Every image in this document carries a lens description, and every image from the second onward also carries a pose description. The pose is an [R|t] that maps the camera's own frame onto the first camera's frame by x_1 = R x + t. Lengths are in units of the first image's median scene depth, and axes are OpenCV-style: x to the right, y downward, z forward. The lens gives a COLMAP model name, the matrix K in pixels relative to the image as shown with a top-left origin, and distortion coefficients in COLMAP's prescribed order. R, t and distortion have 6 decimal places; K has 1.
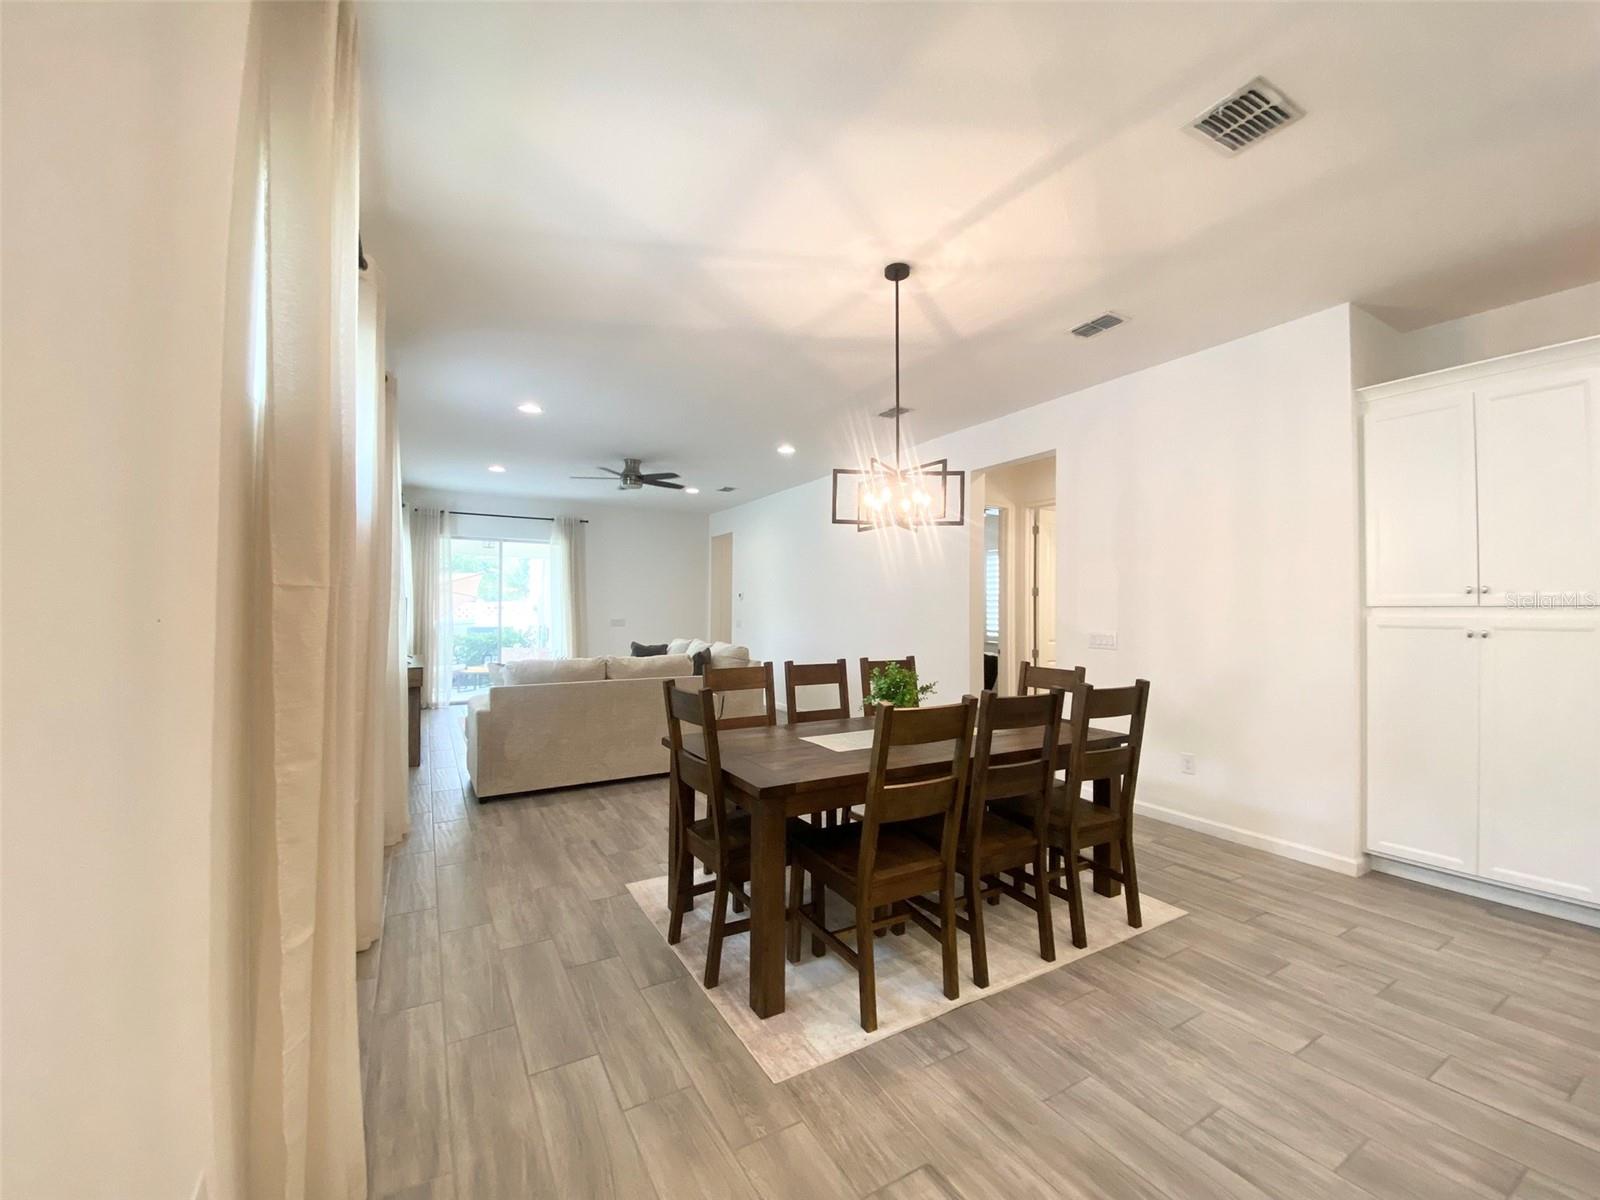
lens RADIAL K [[649.0, 0, 795.8], [0, 649.0, 604.1], [0, 0, 1]] dist [0.010788, -0.015093]
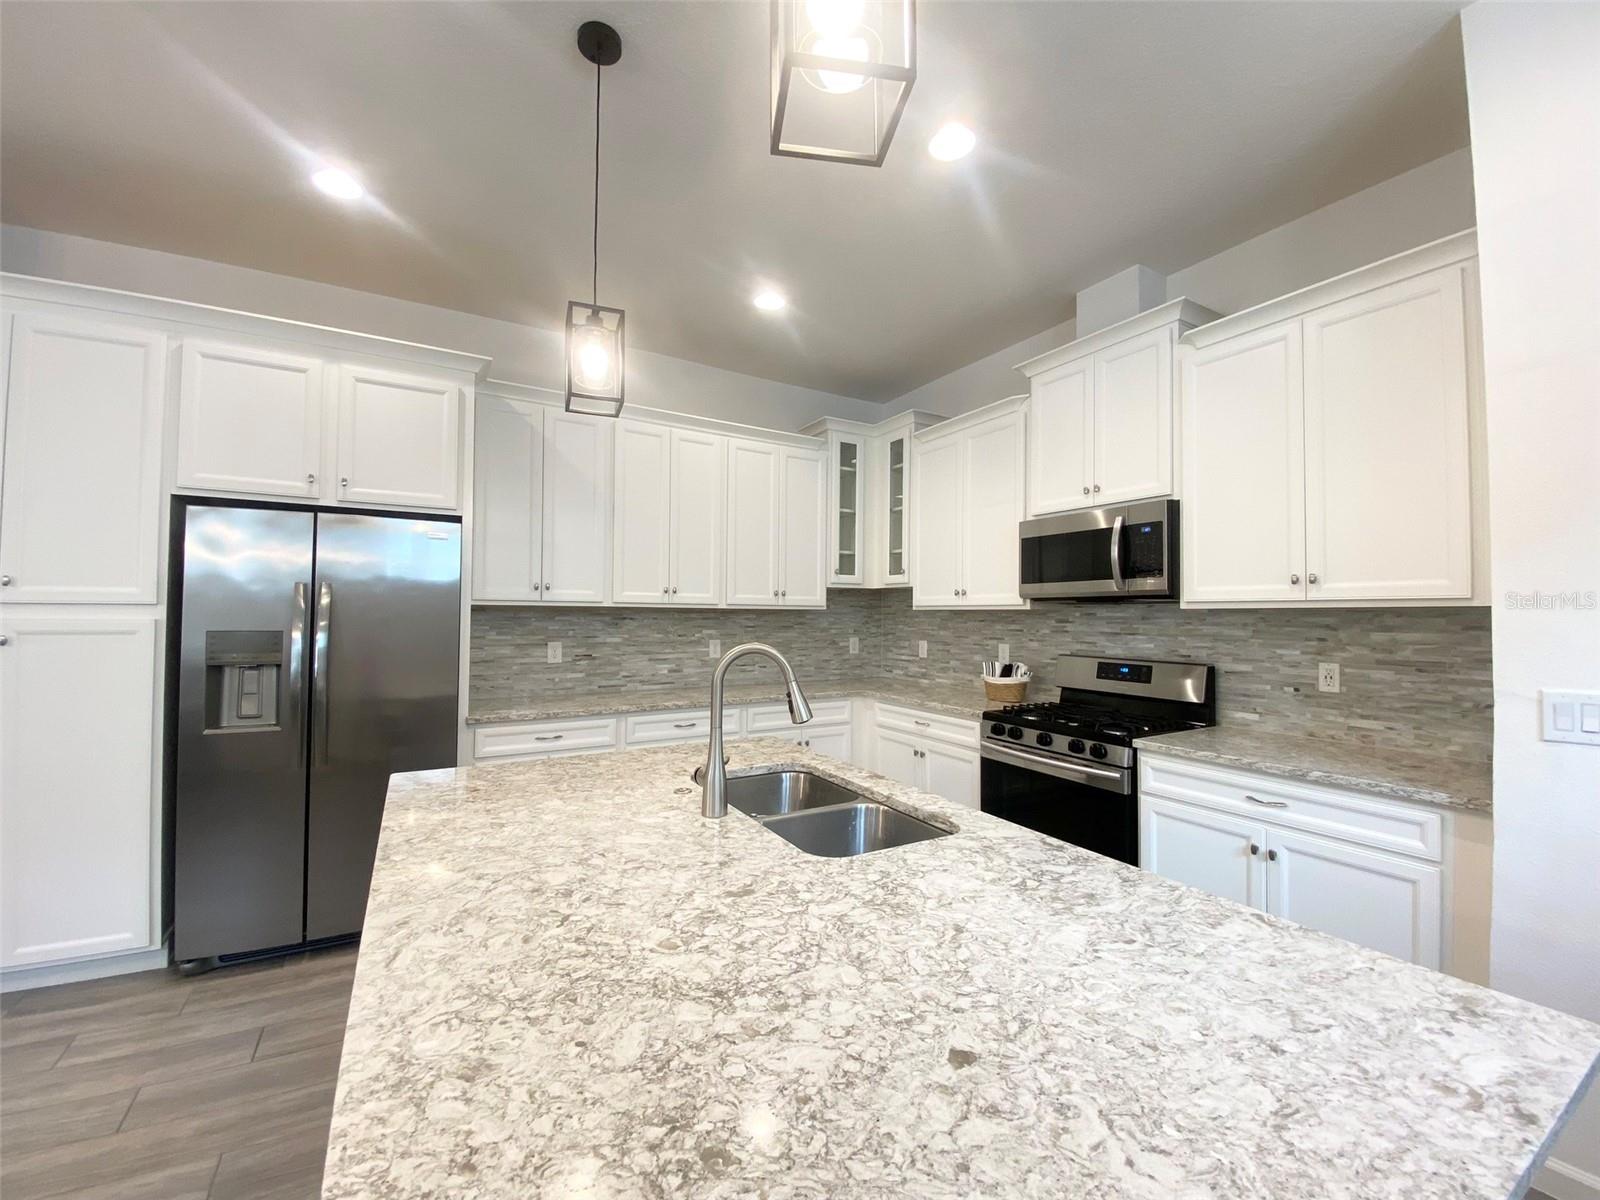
lens RADIAL K [[649.0, 0, 795.8], [0, 649.0, 595.4], [0, 0, 1]] dist [0.010788, -0.015093]
pose [[-0.006184, 0.024780, 0.999674, 0.340088], [-0.021628, 0.999456, -0.024908, -0.006463], [-0.999747, -0.021775, -0.005645, 0.101575]]
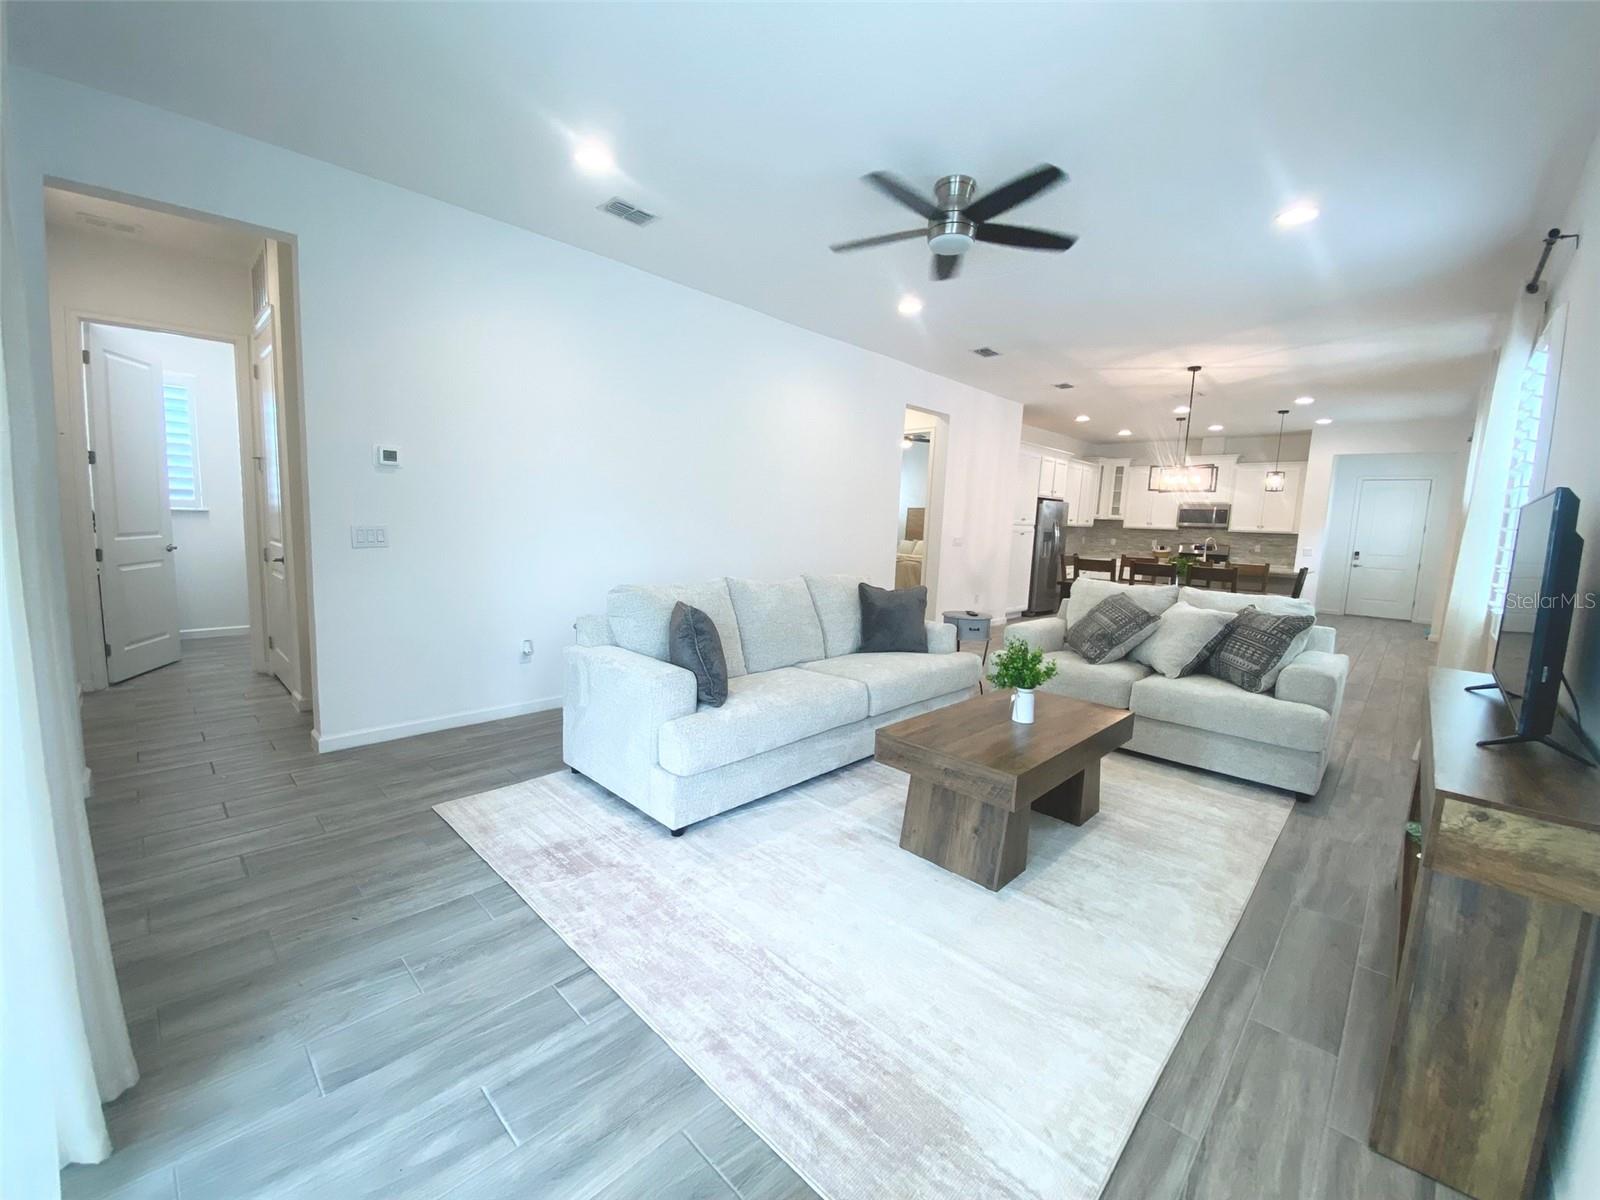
lens RADIAL K [[649.0, 0, 802.5], [0, 649.0, 600.3], [0, 0, 1]] dist [0.010788, -0.015093]
pose [[-0.278668, -0.137051, 0.950558, -1.700900], [-0.054155, 0.990433, 0.126924, 0.027492], [-0.958859, -0.016108, -0.283424, 2.990219]]
